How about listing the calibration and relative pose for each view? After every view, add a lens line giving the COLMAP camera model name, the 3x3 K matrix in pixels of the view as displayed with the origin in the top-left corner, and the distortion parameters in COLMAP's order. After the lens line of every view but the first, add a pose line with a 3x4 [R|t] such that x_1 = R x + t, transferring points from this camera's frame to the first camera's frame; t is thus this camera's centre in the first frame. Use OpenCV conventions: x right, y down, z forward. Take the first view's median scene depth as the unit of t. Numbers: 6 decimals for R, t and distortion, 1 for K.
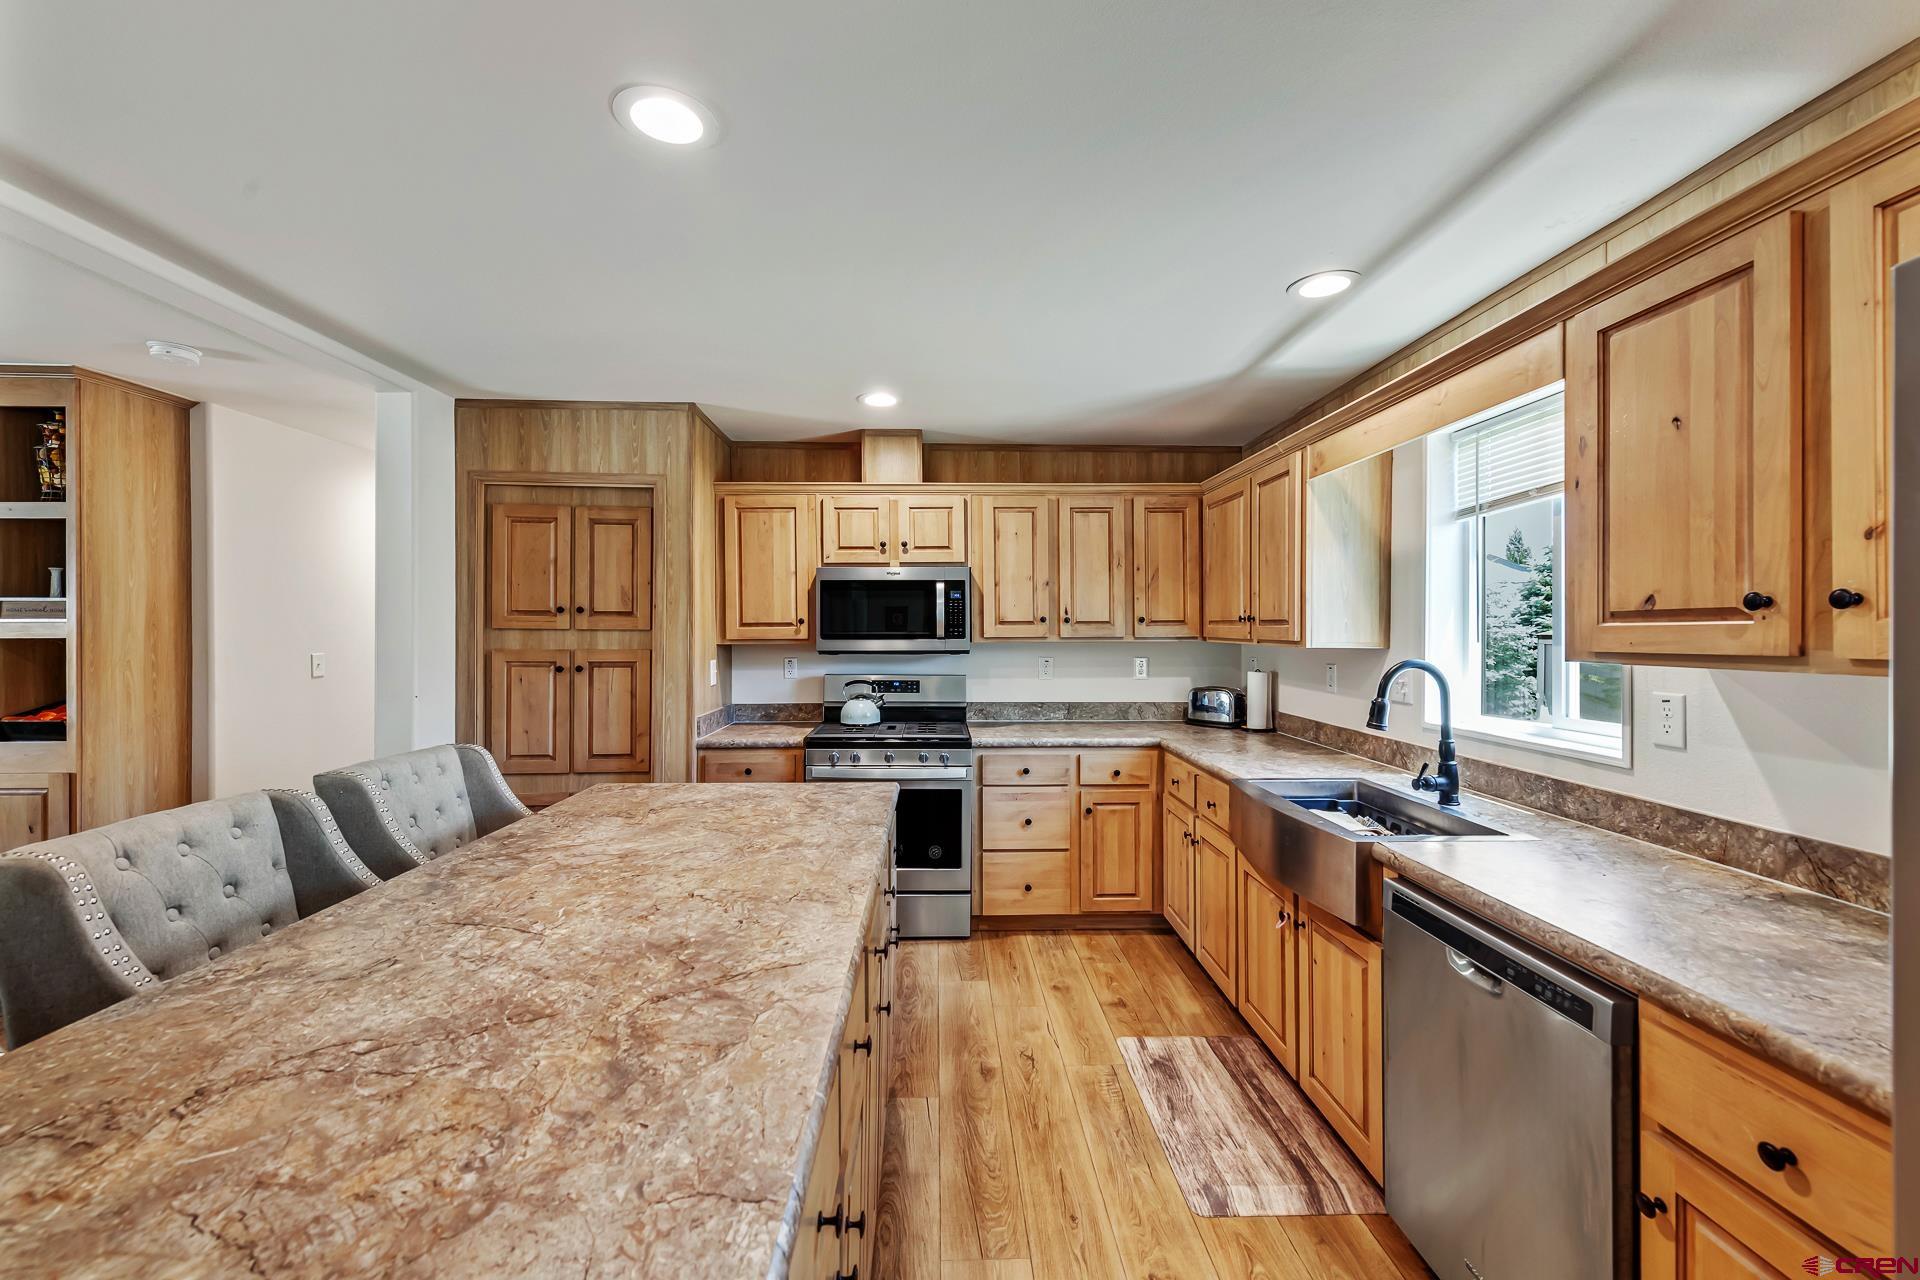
lens RADIAL K [[770.7, 0, 955.6], [0, 770.7, 628.9], [0, 0, 1]] dist [0.021668, -0.006429]
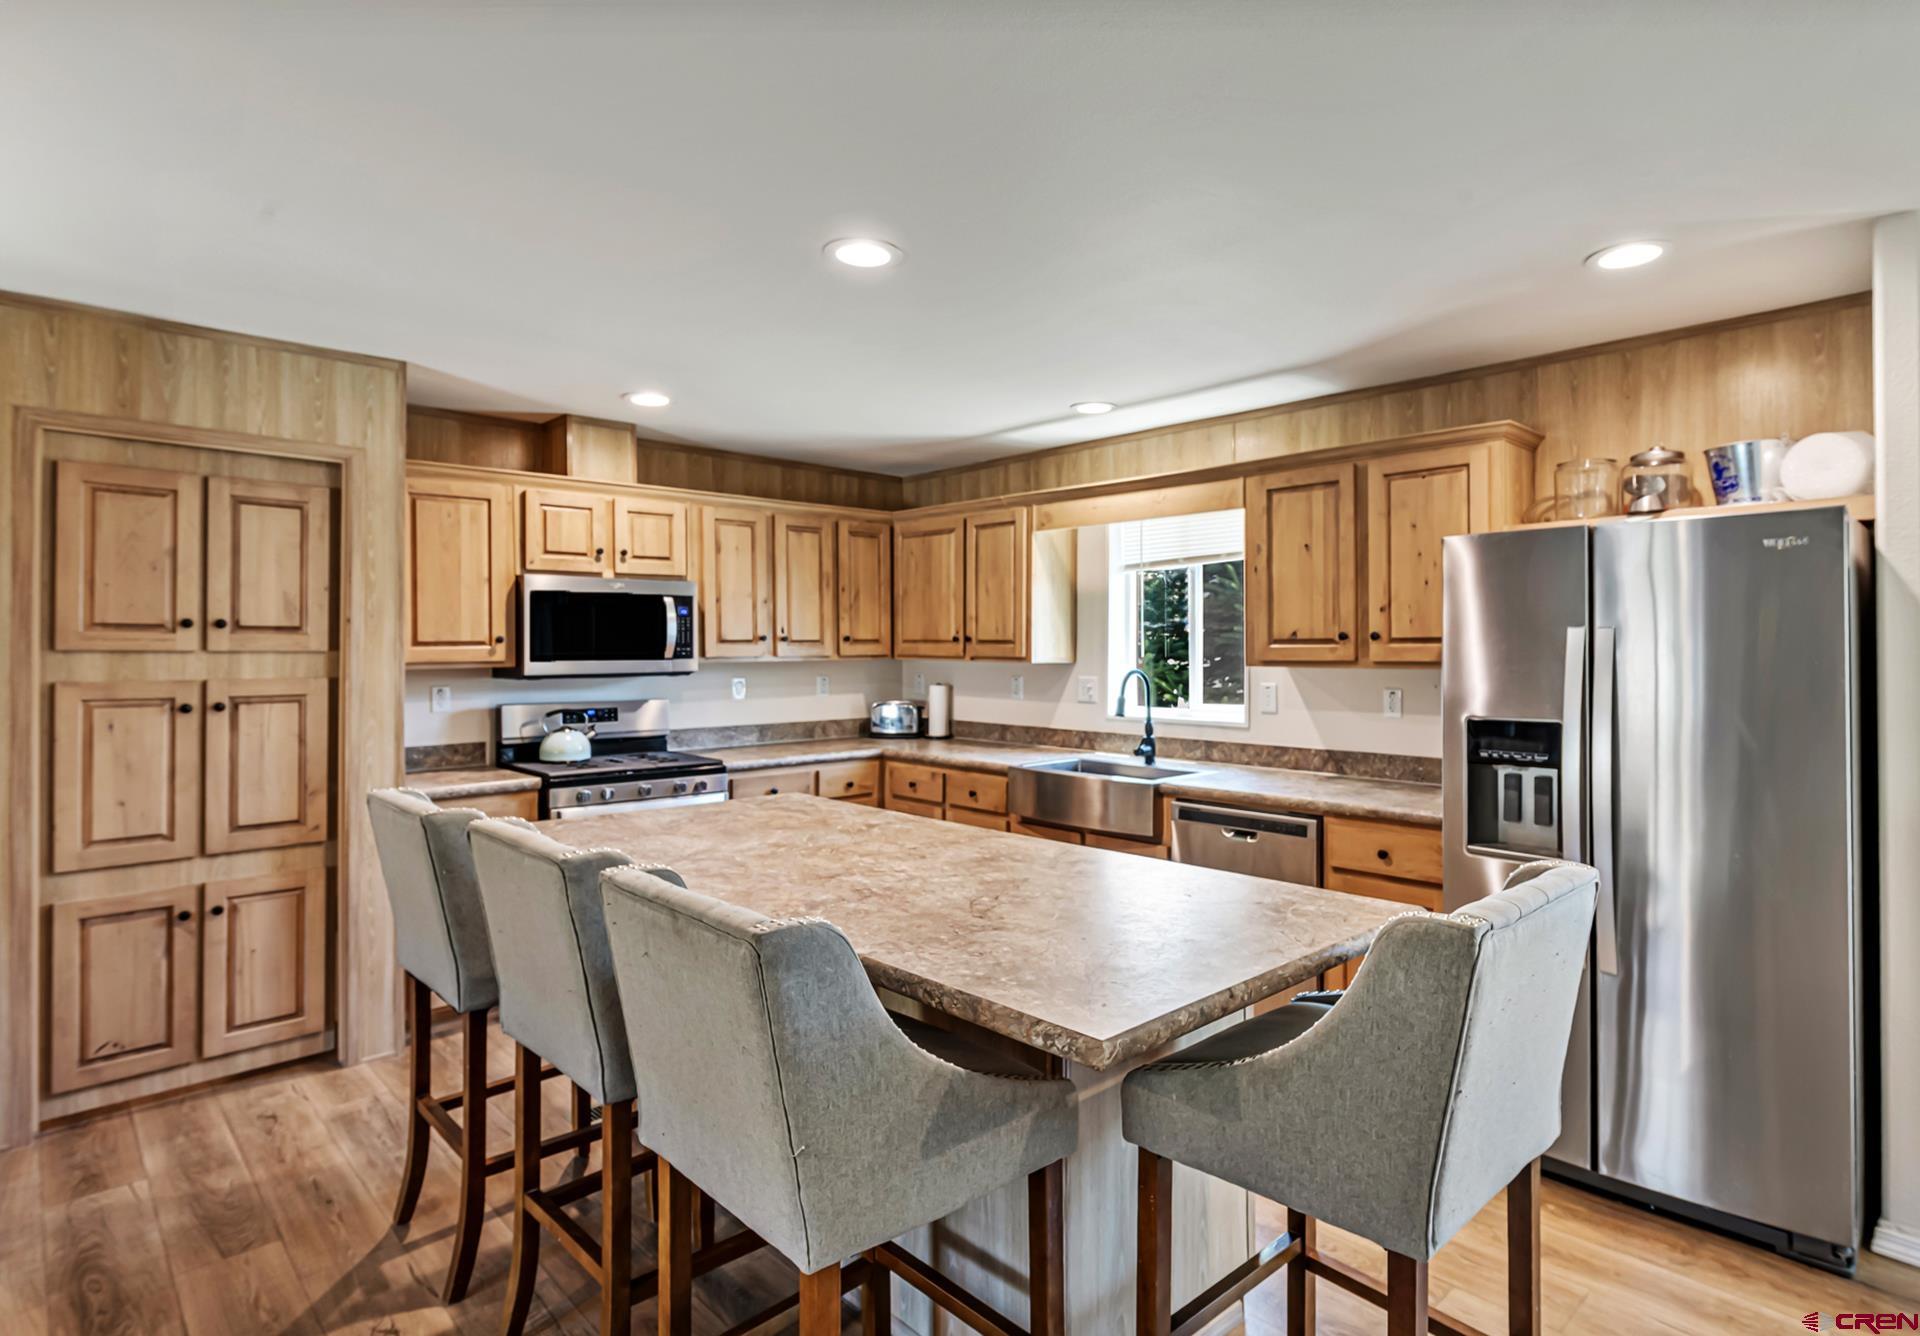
lens RADIAL K [[1026.9, 0, 1003.8], [0, 1026.9, 648.9], [0, 0, 1]] dist [0.011697, -0.000029]
pose [[0.740187, -0.004072, 0.672388, -0.834941], [0.000996, 0.999987, 0.004959, -0.007676], [-0.672400, -0.003001, 0.740182, -0.257537]]
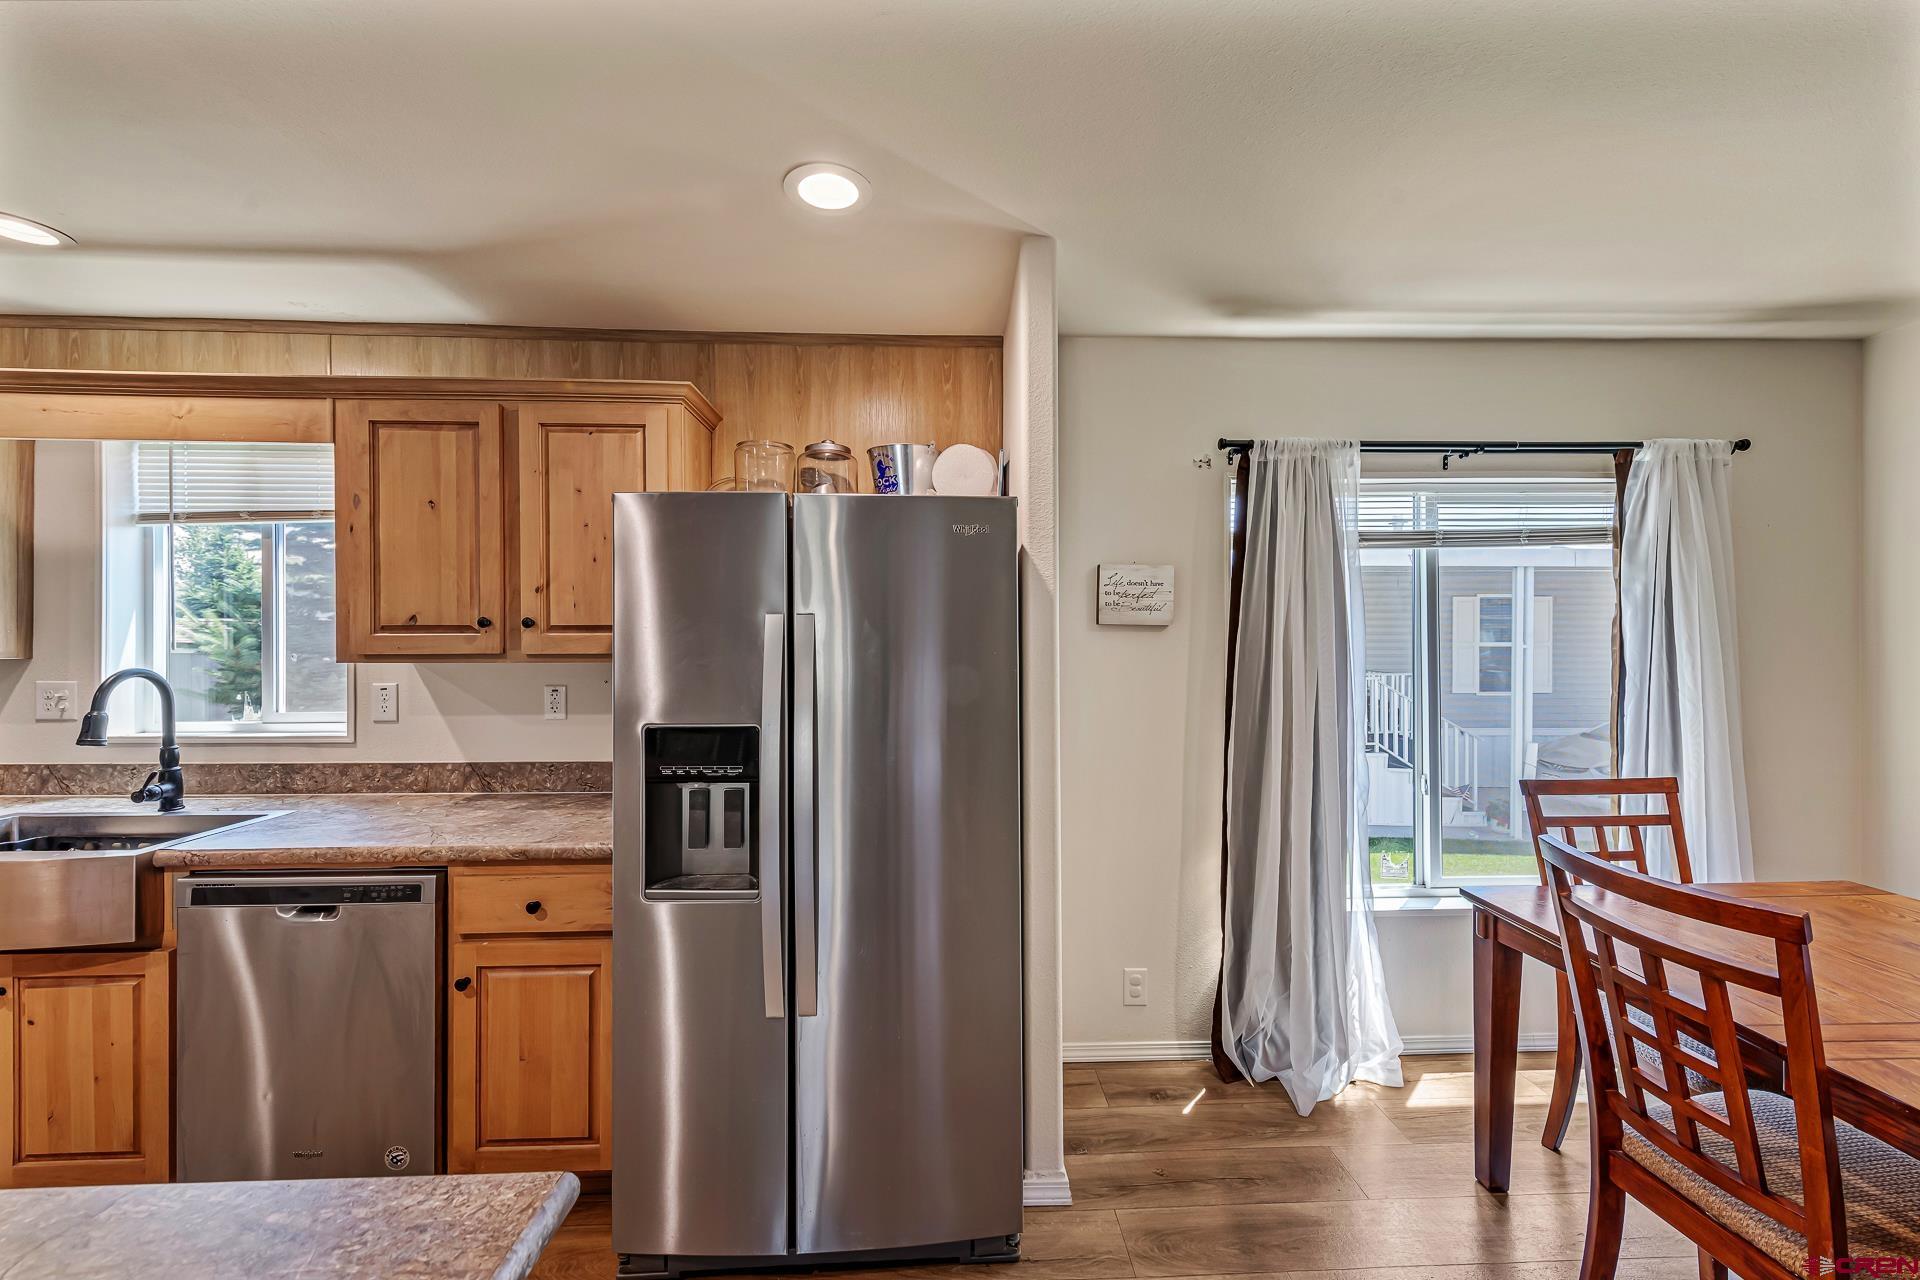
lens RADIAL K [[761.3, 0, 979.0], [0, 761.3, 642.1], [0, 0, 1]] dist [0.002281, -0.000390]
pose [[-0.014243, -0.005674, 0.999882, -0.341550], [-0.004643, 0.999973, 0.005608, -0.003150], [-0.999888, -0.004562, -0.014269, -0.033556]]
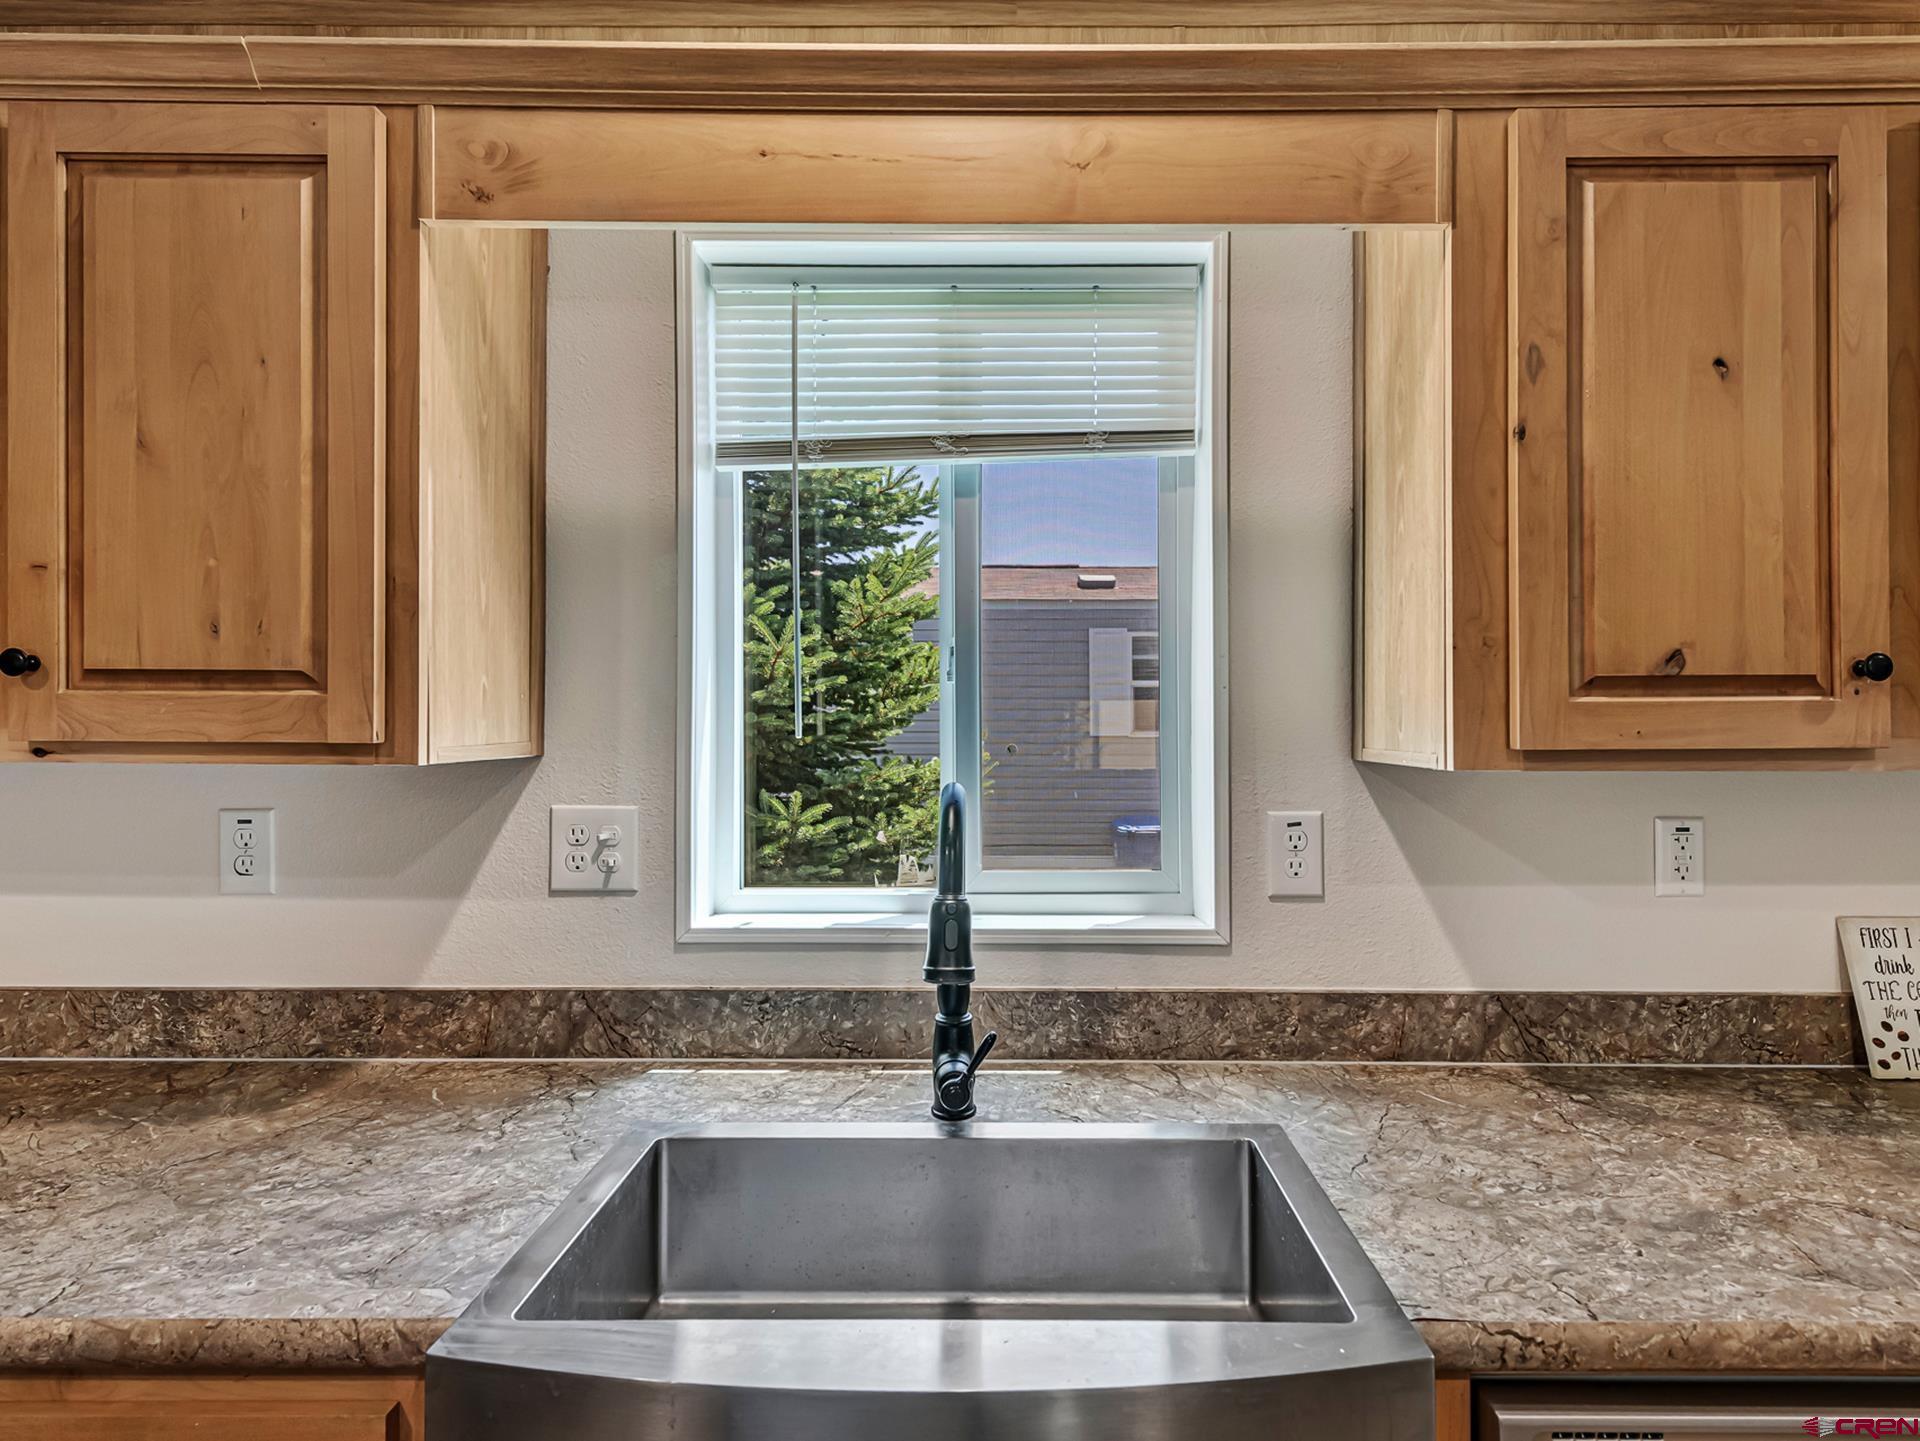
lens RADIAL K [[1020.4, 0, 1009.3], [0, 1020.4, 711.3], [0, 0, 1]] dist [0.017413, -0.000192]
pose [[0.028151, 0.004556, 0.999593, 0.062619], [-0.004249, 0.999981, -0.004438, 0.004782], [-0.999595, -0.004123, 0.028170, 0.875290]]
